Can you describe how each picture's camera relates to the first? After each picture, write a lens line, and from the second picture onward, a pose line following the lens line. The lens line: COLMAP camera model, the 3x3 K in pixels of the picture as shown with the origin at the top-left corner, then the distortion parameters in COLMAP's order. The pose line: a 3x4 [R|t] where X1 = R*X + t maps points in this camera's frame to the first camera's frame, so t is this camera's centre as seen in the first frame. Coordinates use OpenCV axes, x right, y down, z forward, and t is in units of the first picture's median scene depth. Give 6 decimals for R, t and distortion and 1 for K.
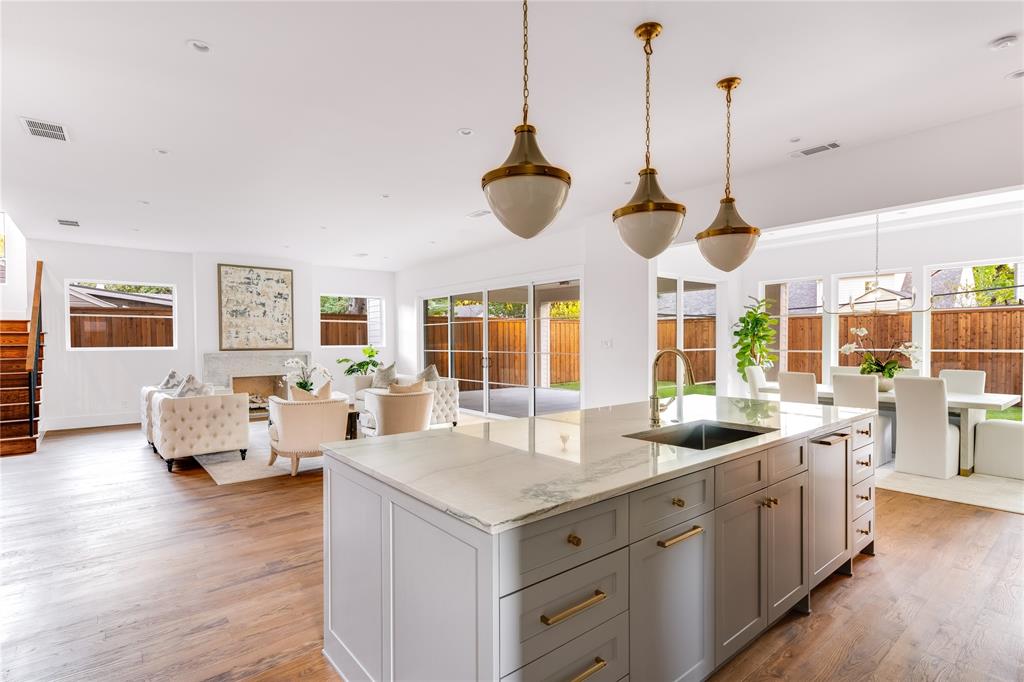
lens RADIAL K [[489.6, 0, 514.6], [0, 489.6, 349.4], [0, 0, 1]] dist [0.000726, -0.000326]
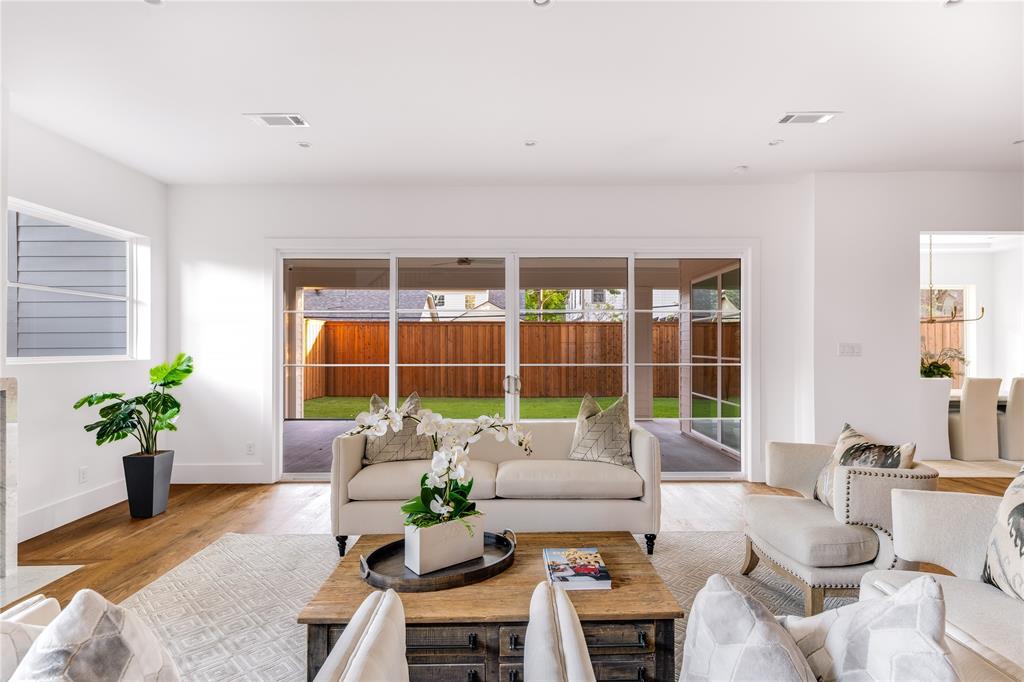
lens RADIAL K [[526.2, 0, 508.0], [0, 526.2, 344.5], [0, 0, 1]] dist [0.007178, 0.000980]
pose [[0.640830, 0.008447, 0.767637, -0.497161], [0.011417, 0.999724, -0.020532, -0.006201], [-0.767598, 0.021921, 0.640556, 0.582902]]
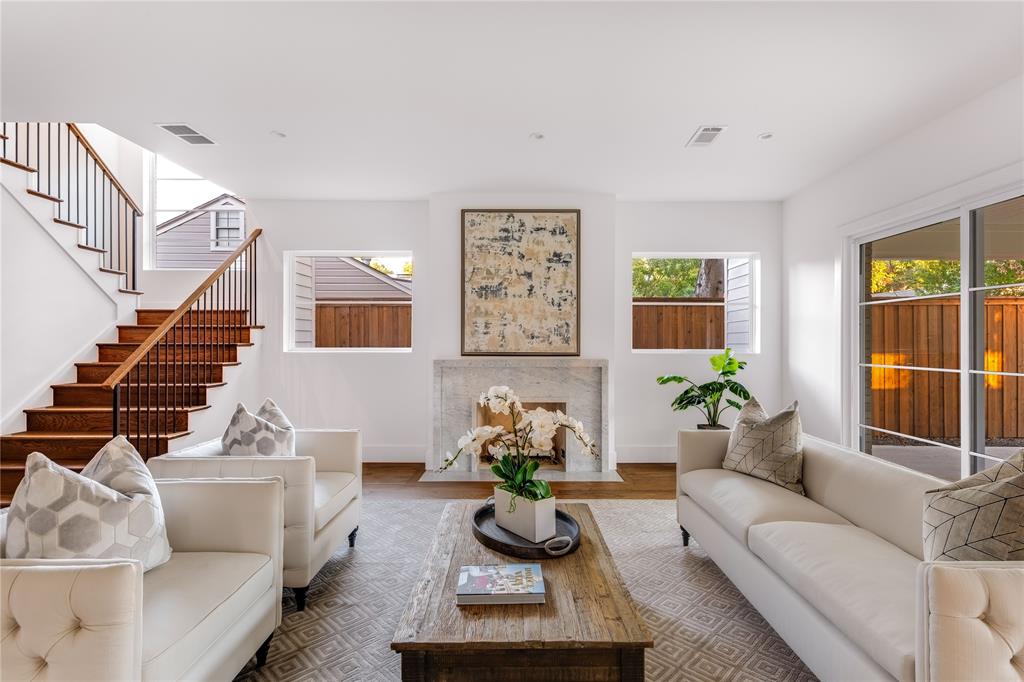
lens RADIAL K [[489.6, 0, 519.4], [0, 489.6, 342.1], [0, 0, 1]] dist [0.000726, -0.000326]
pose [[0.764306, 0.007807, -0.644806, -0.157368], [-0.018476, 0.999781, -0.009795, -0.008637], [0.644589, 0.019400, 0.764283, 0.560886]]
